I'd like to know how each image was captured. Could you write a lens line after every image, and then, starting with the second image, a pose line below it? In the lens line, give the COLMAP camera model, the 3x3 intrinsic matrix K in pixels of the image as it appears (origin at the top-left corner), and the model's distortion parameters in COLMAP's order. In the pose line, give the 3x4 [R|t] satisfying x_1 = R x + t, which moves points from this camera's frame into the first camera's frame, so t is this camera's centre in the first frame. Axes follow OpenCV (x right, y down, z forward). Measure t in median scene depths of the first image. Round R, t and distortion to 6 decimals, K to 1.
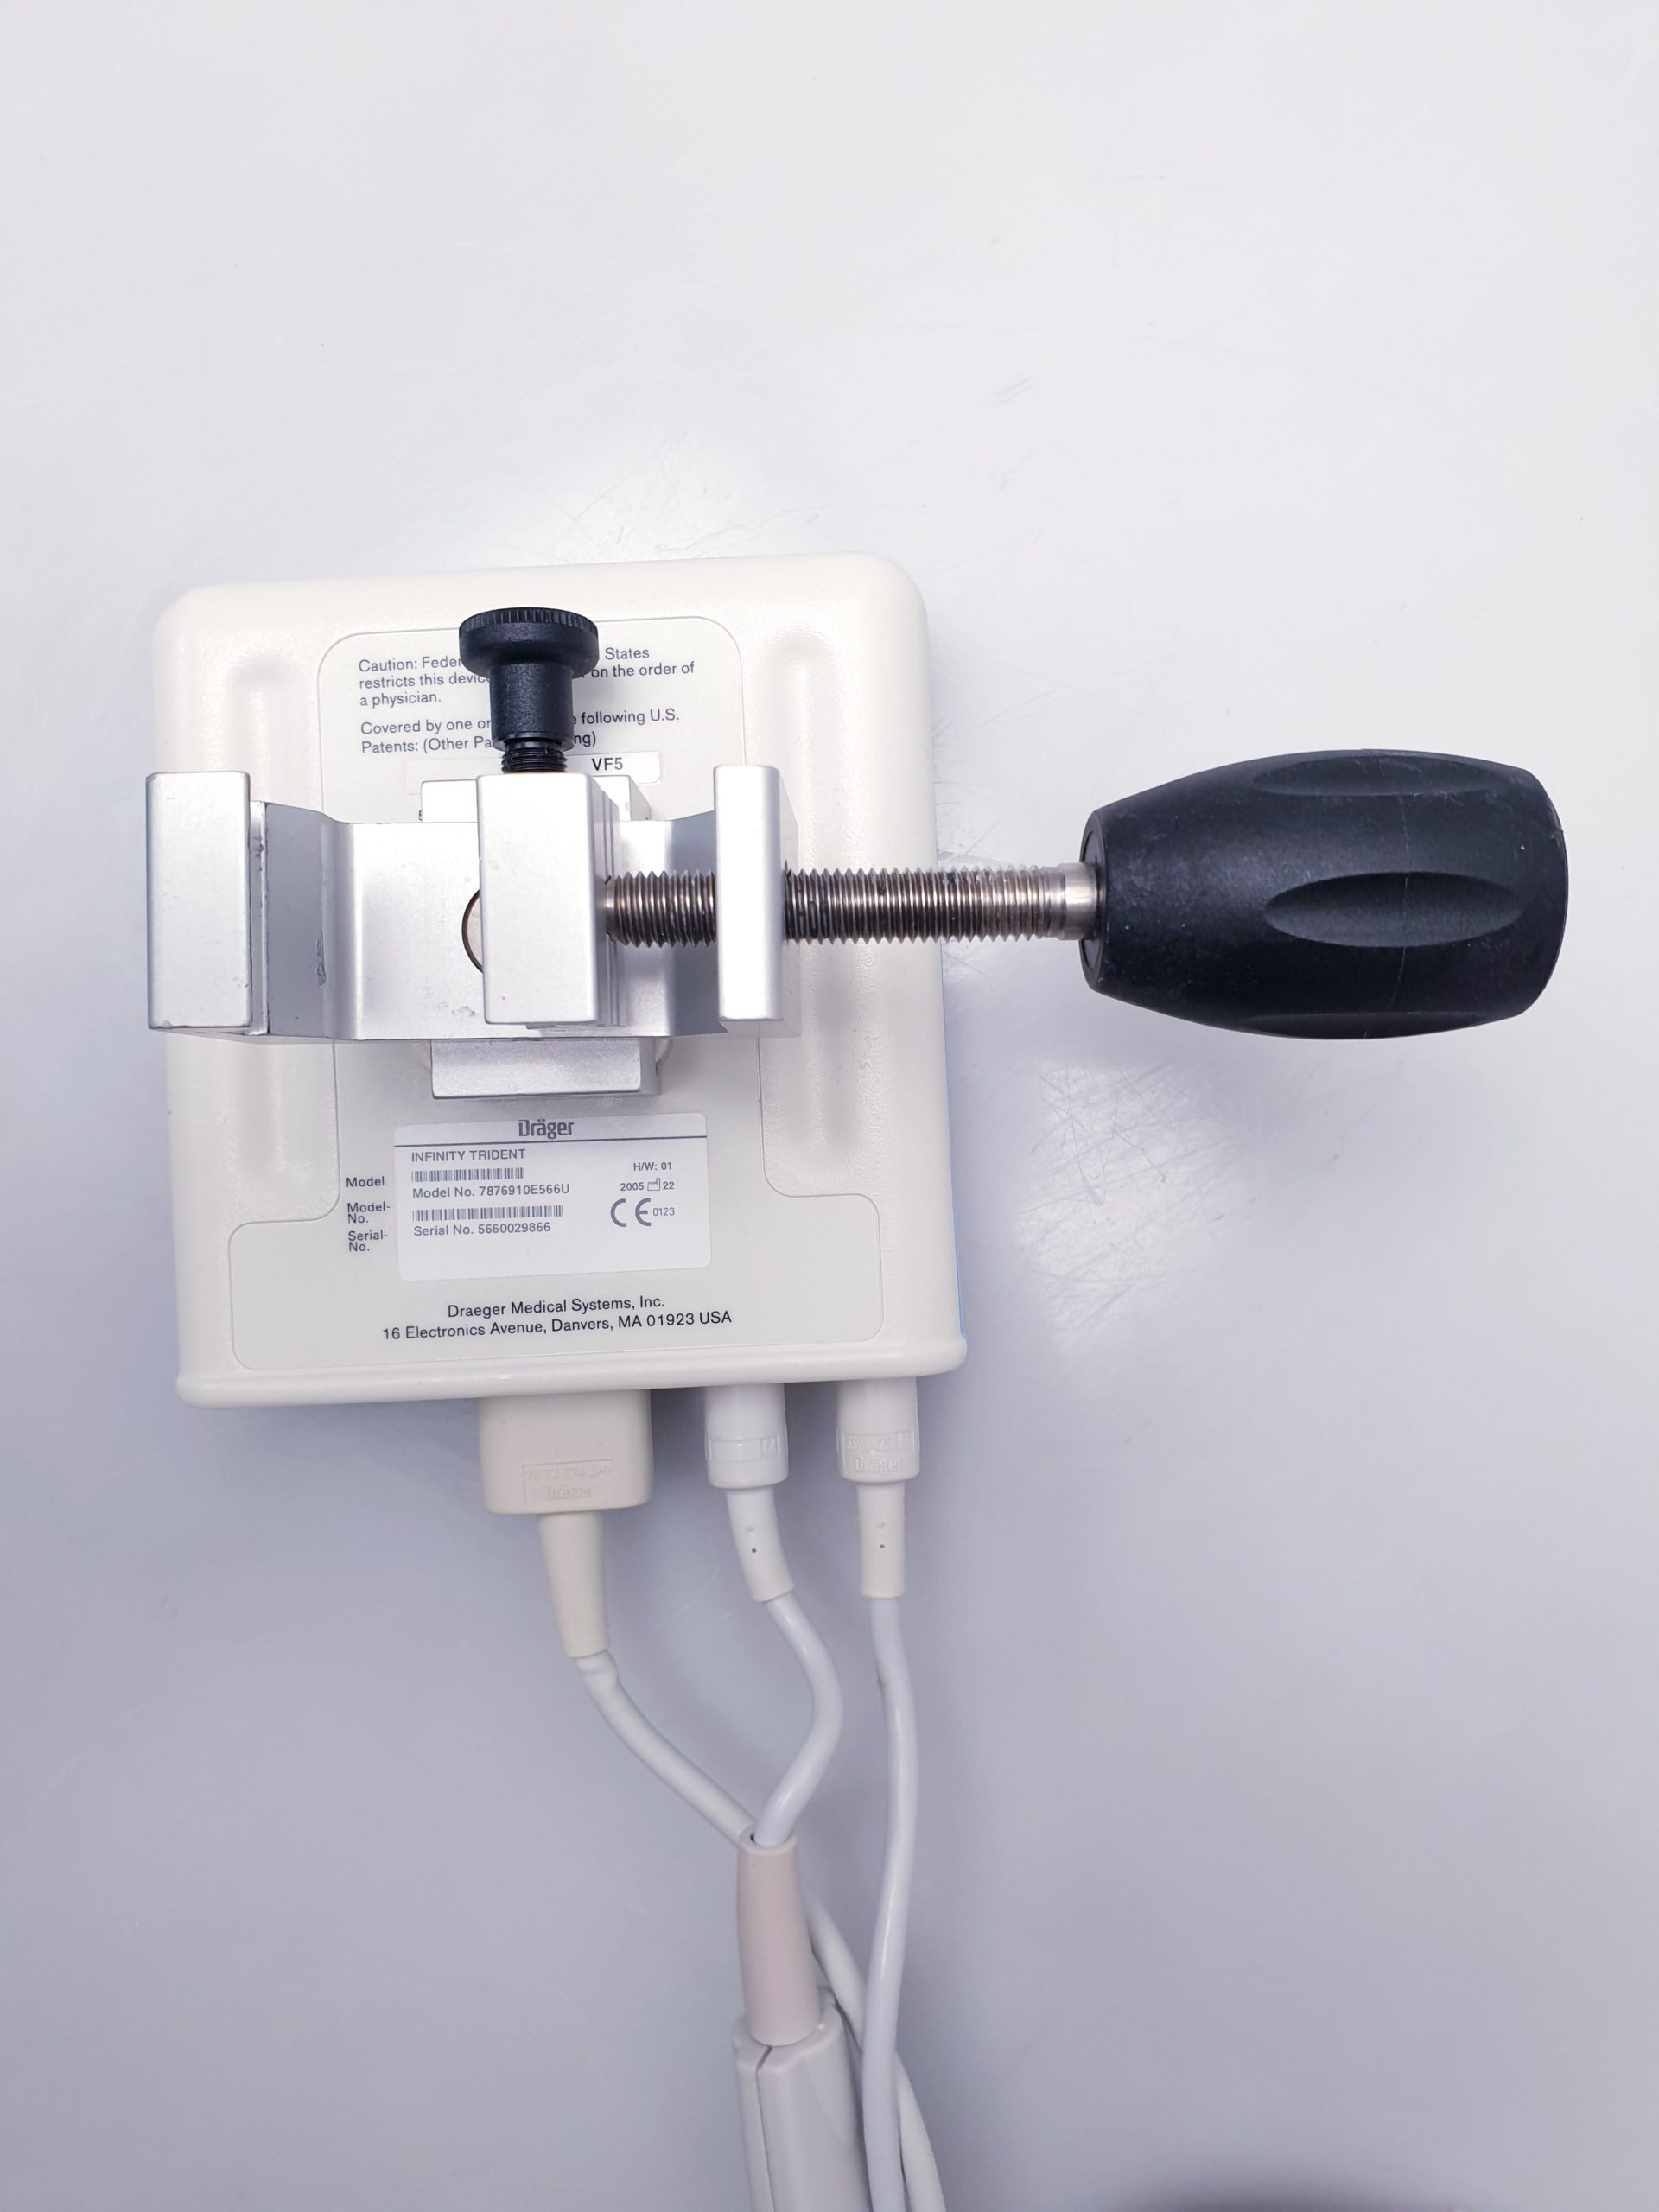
lens RADIAL K [[1680.5, 0, 829.6], [0, 1680.5, 1107.0], [0, 0, 1]] dist [-0.011234, -0.002153]
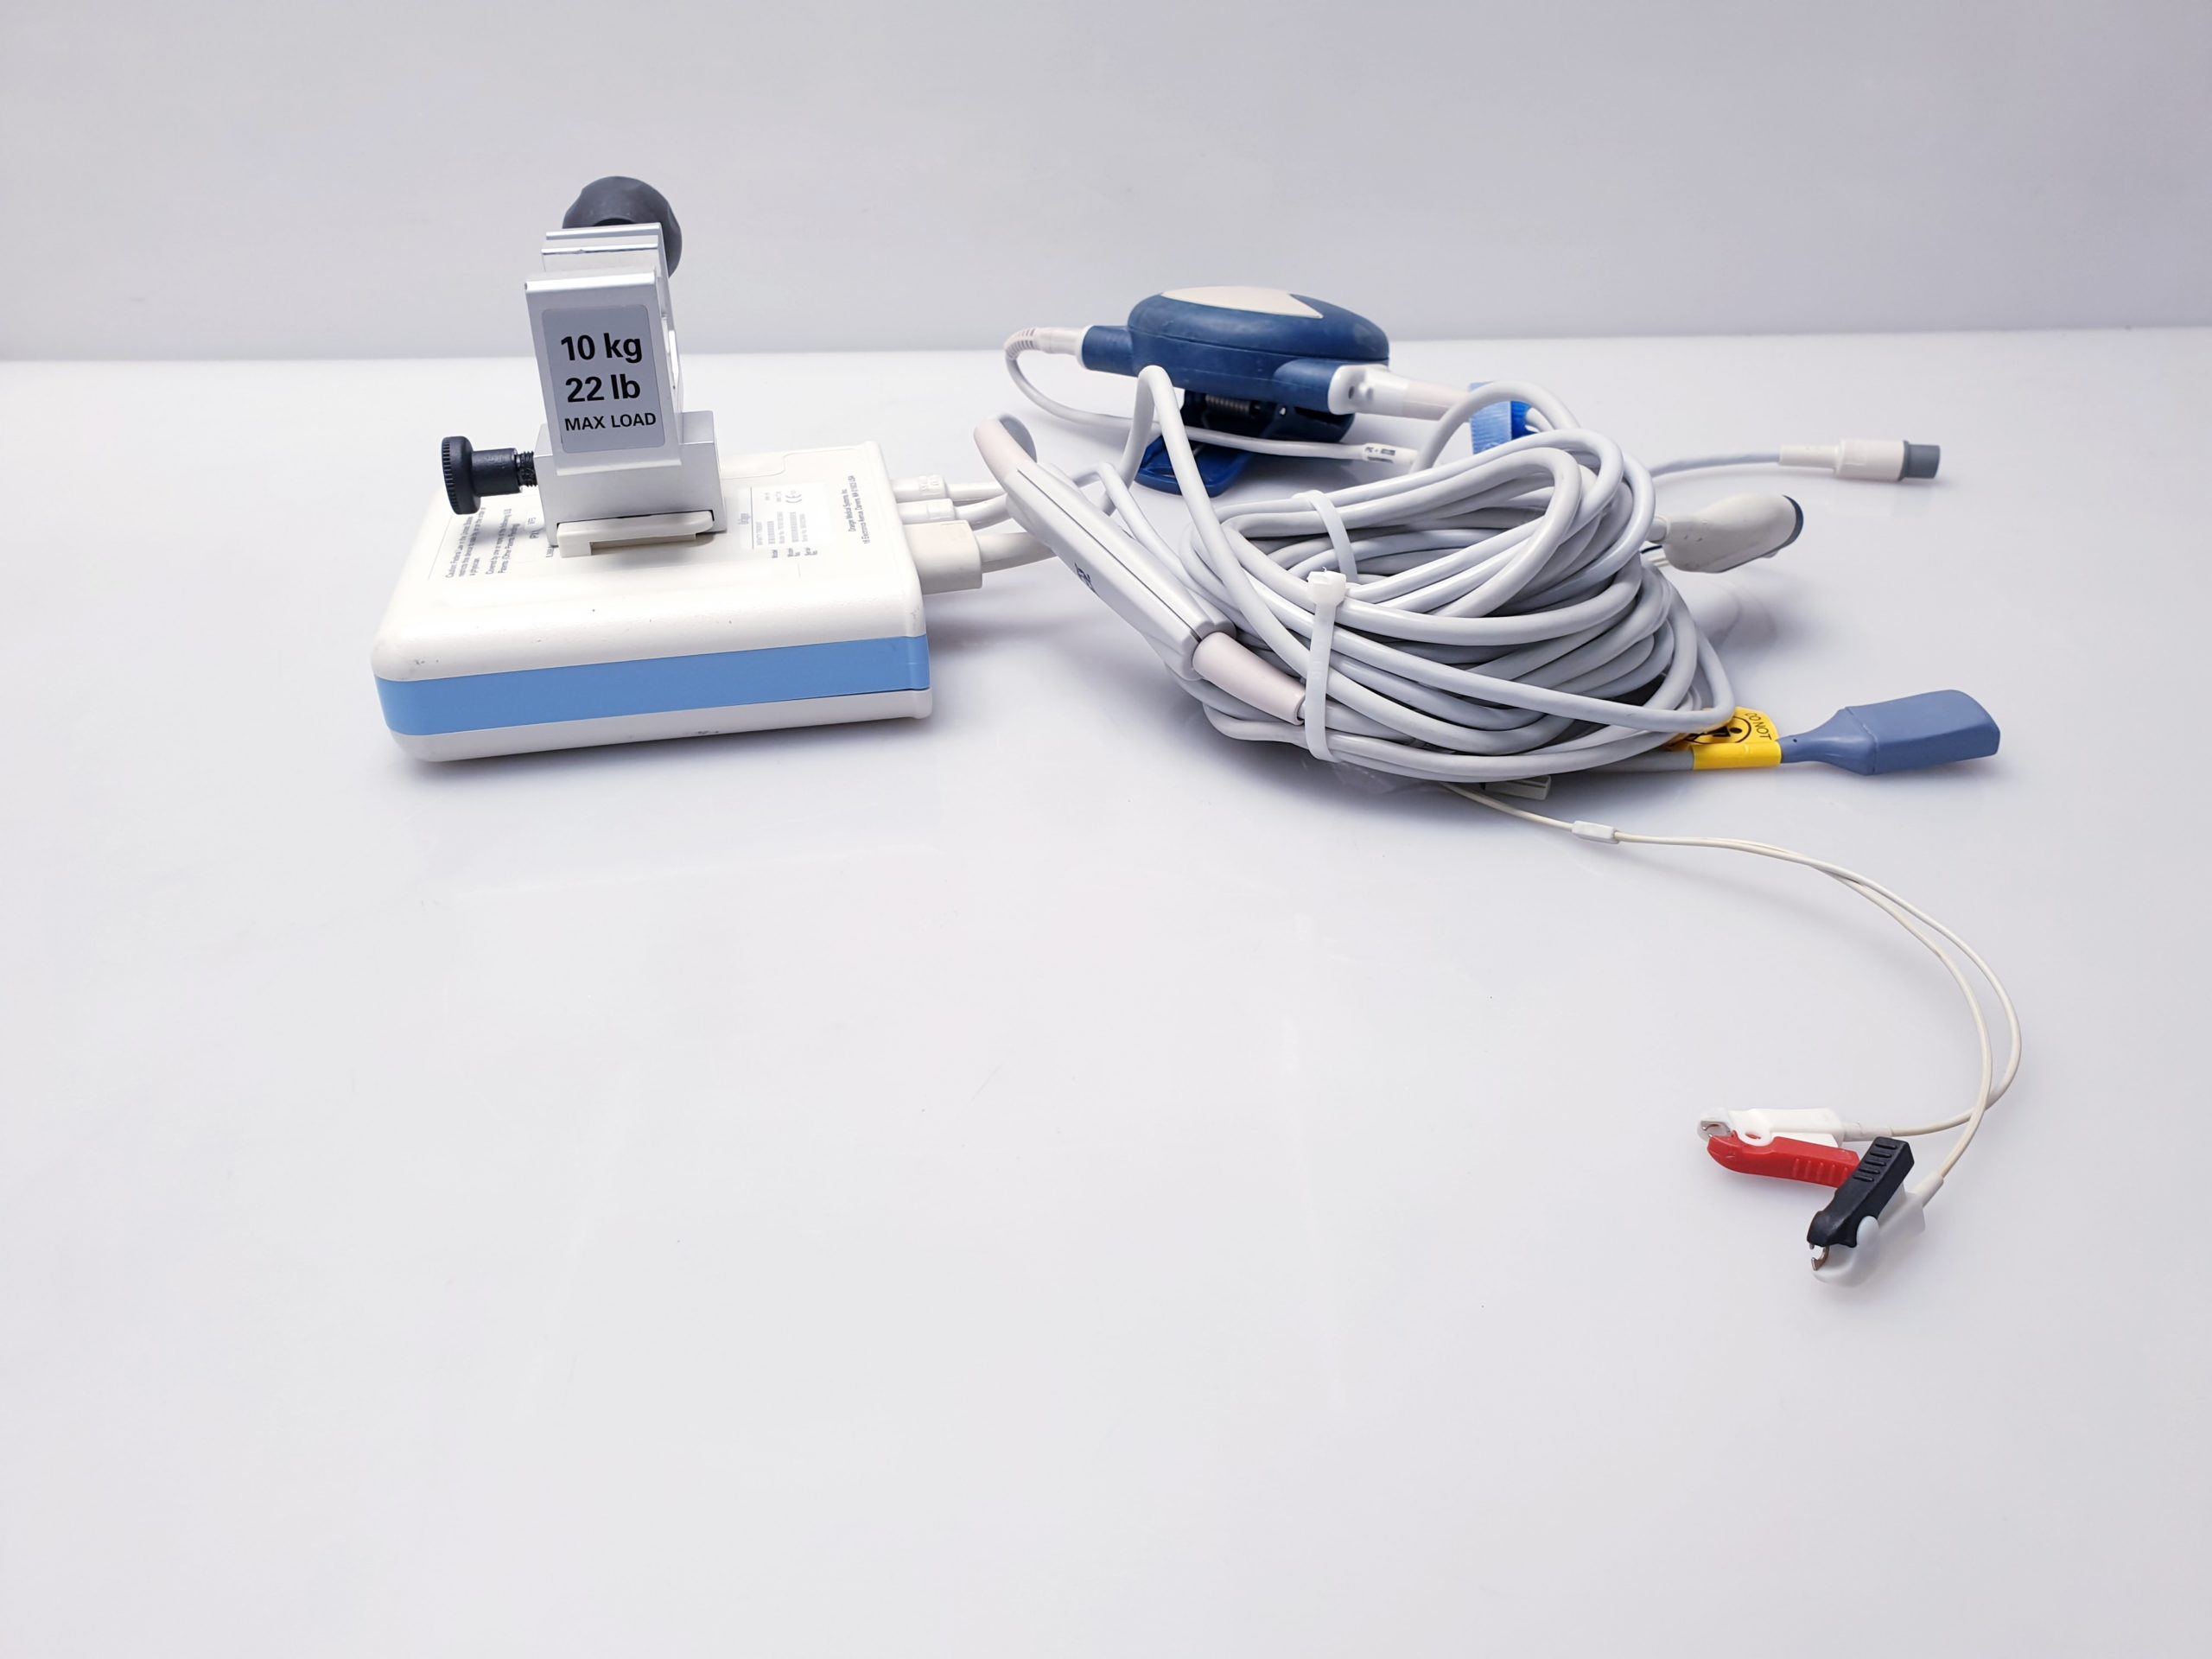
lens RADIAL K [[1680.5, 0, 1113.5], [0, 1680.5, 837.6], [0, 0, 1]] dist [-0.011234, -0.002153]
pose [[-0.164619, -0.534690, 0.828859, -1.848205], [0.986351, -0.092214, 0.136412, 0.122231], [0.003494, 0.840002, 0.542573, 0.340159]]
